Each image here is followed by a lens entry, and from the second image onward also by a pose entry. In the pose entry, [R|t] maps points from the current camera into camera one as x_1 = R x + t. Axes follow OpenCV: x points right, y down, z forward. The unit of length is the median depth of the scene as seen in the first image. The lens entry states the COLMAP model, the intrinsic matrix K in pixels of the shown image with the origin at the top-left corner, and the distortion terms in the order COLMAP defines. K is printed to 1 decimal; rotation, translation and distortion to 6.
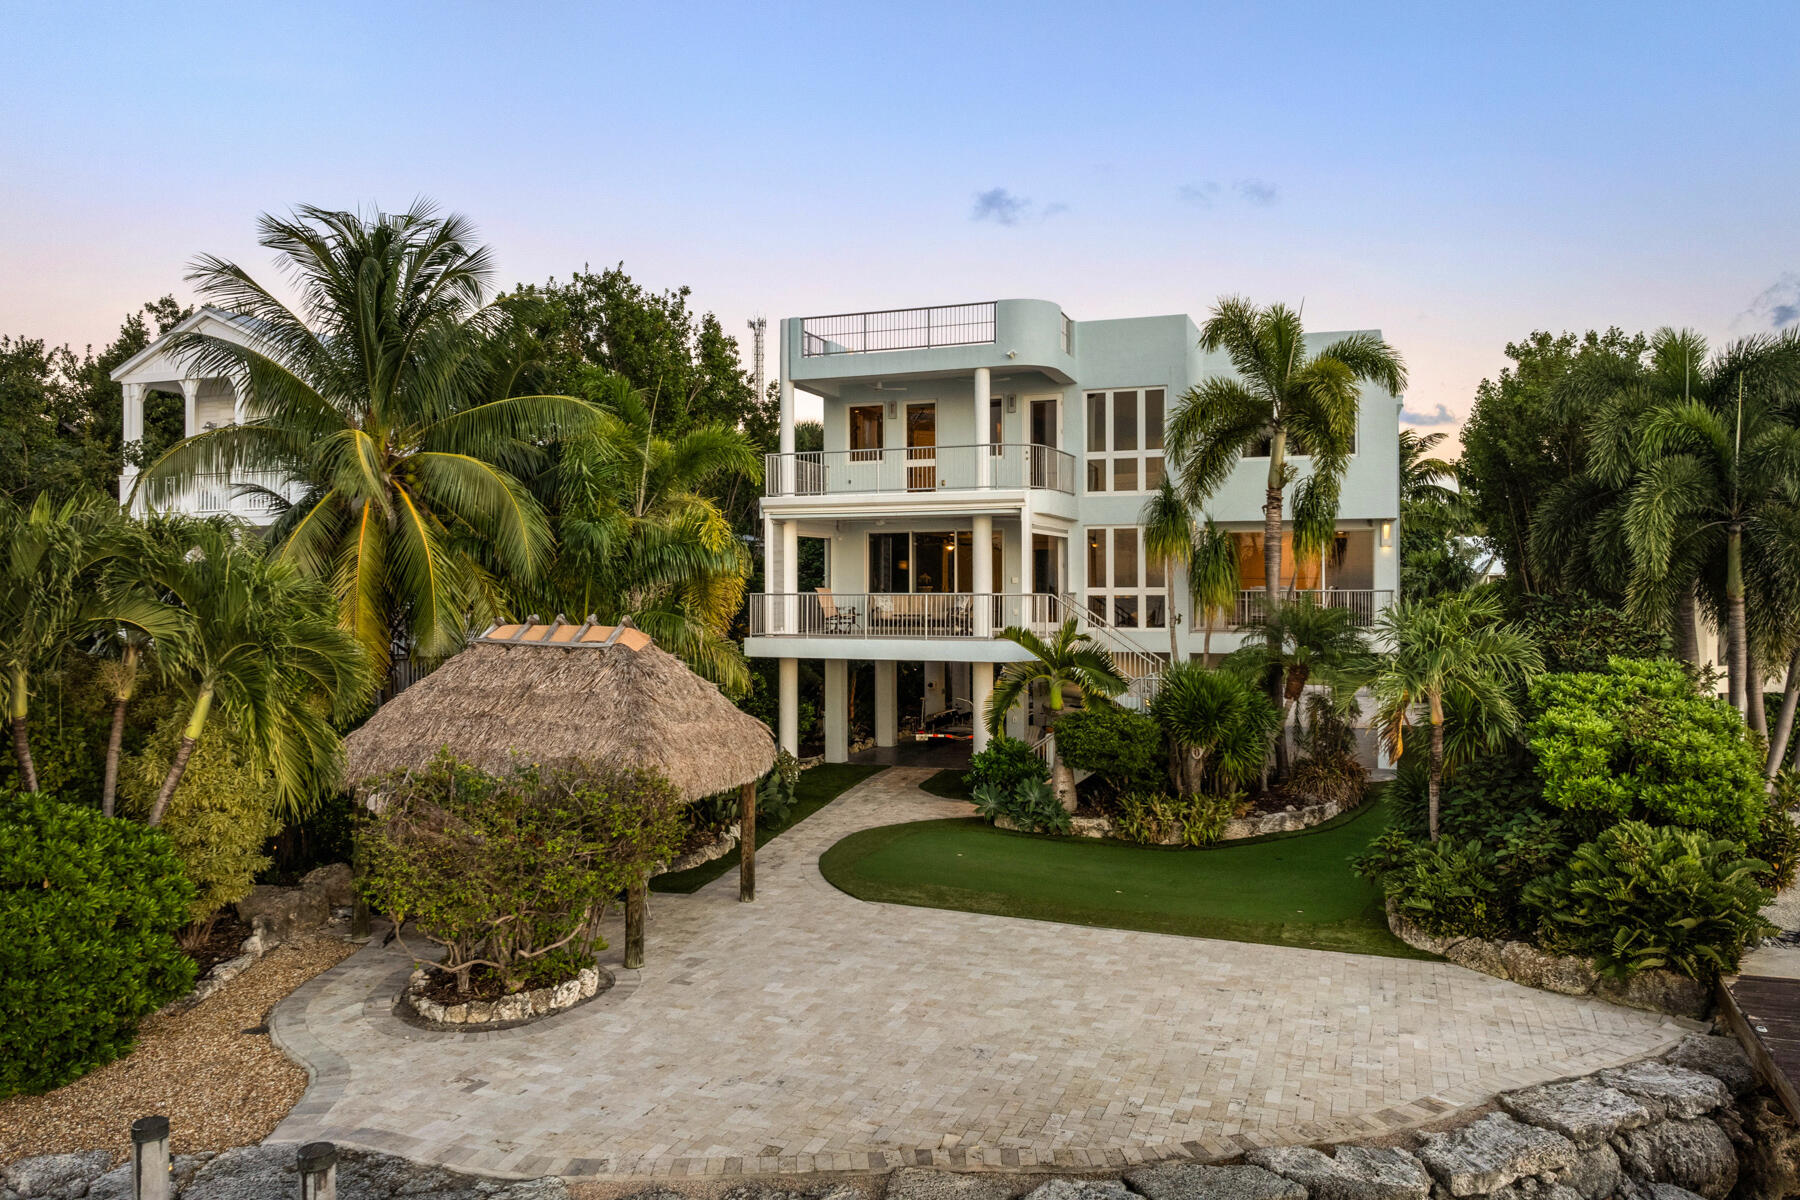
lens RADIAL K [[1180.2, 0, 900.0], [0, 1180.2, 600.0], [0, 0, 1]] dist [-0.032153, -0.001033]
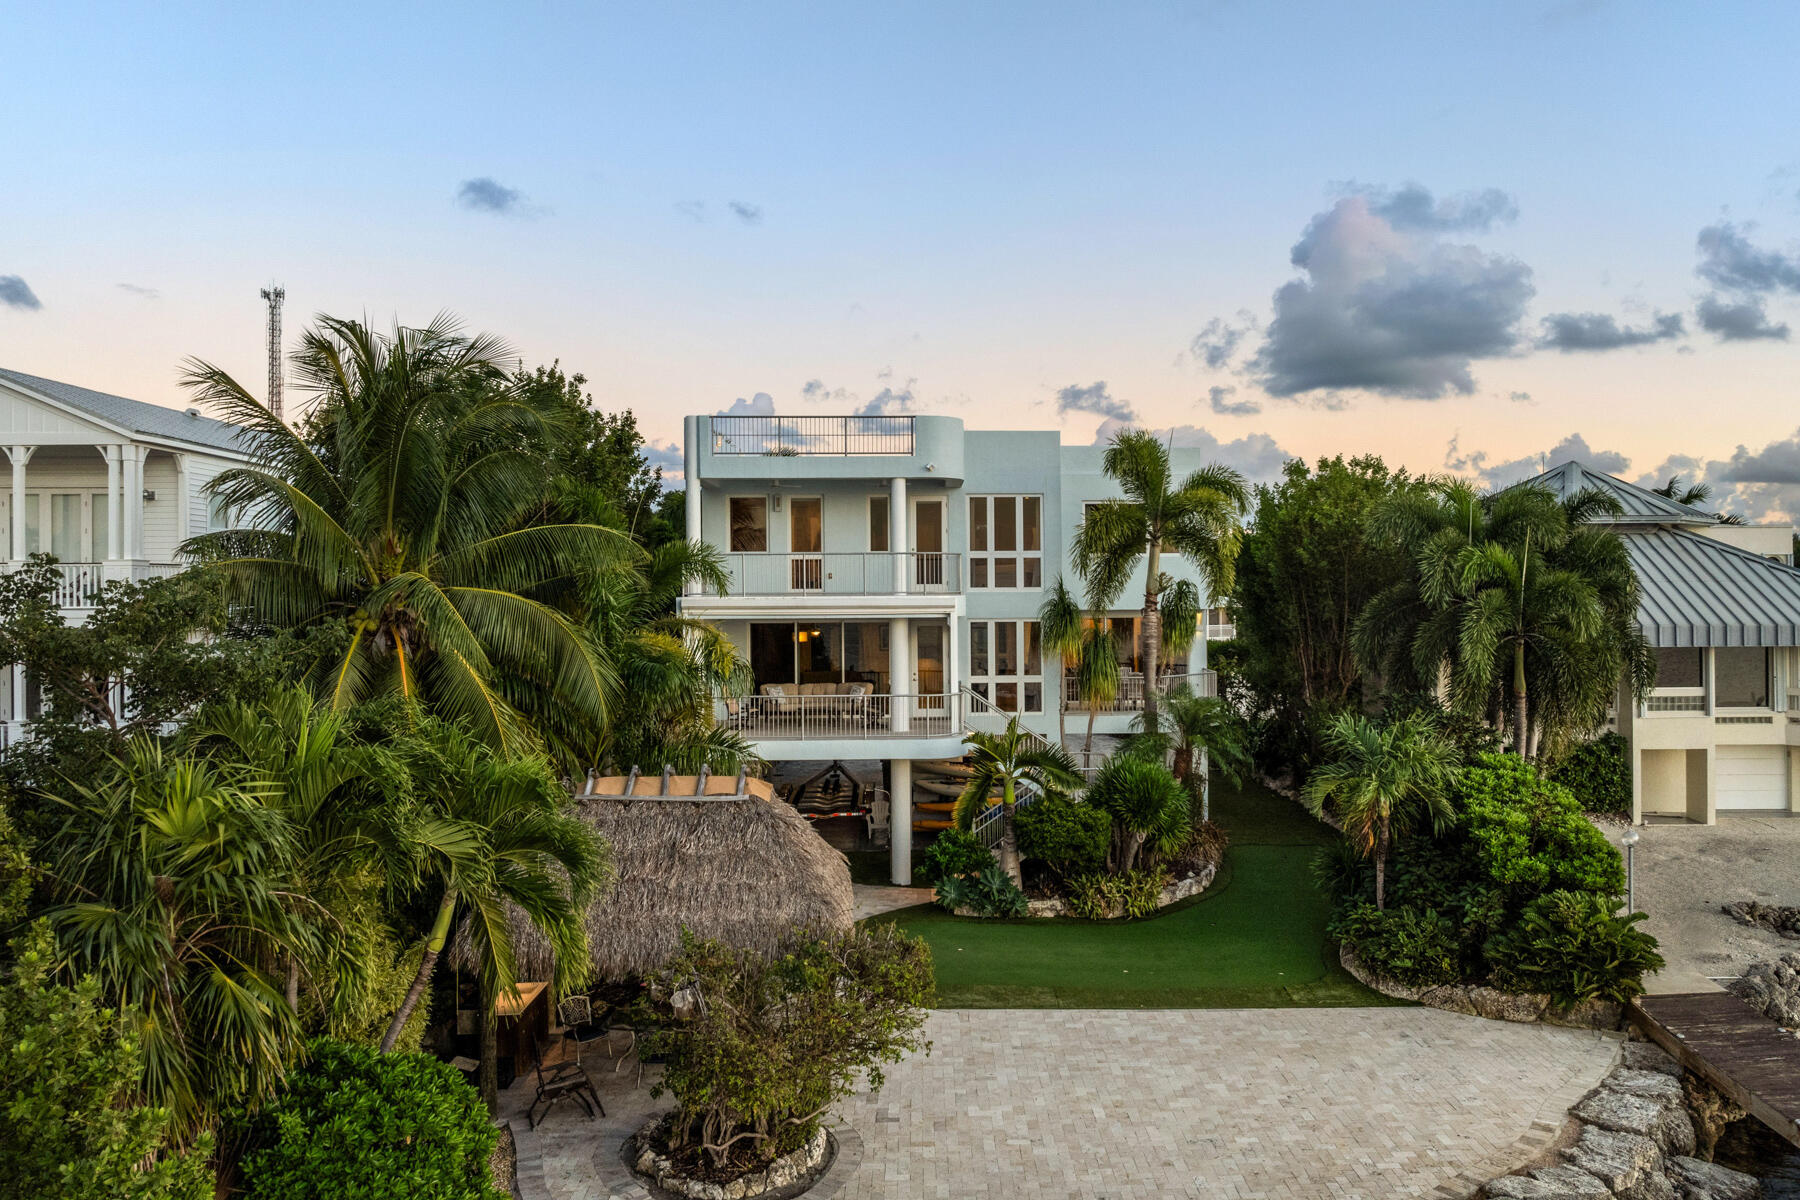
lens RADIAL K [[1227.0, 0, 900.0], [0, 1227.0, 600.0], [0, 0, 1]] dist [-0.034518, -0.001837]
pose [[0.931882, -0.009086, 0.362647, -0.546799], [0.009763, 0.999952, -0.000033, -0.143292], [-0.362629, 0.003571, 0.931927, -0.045763]]
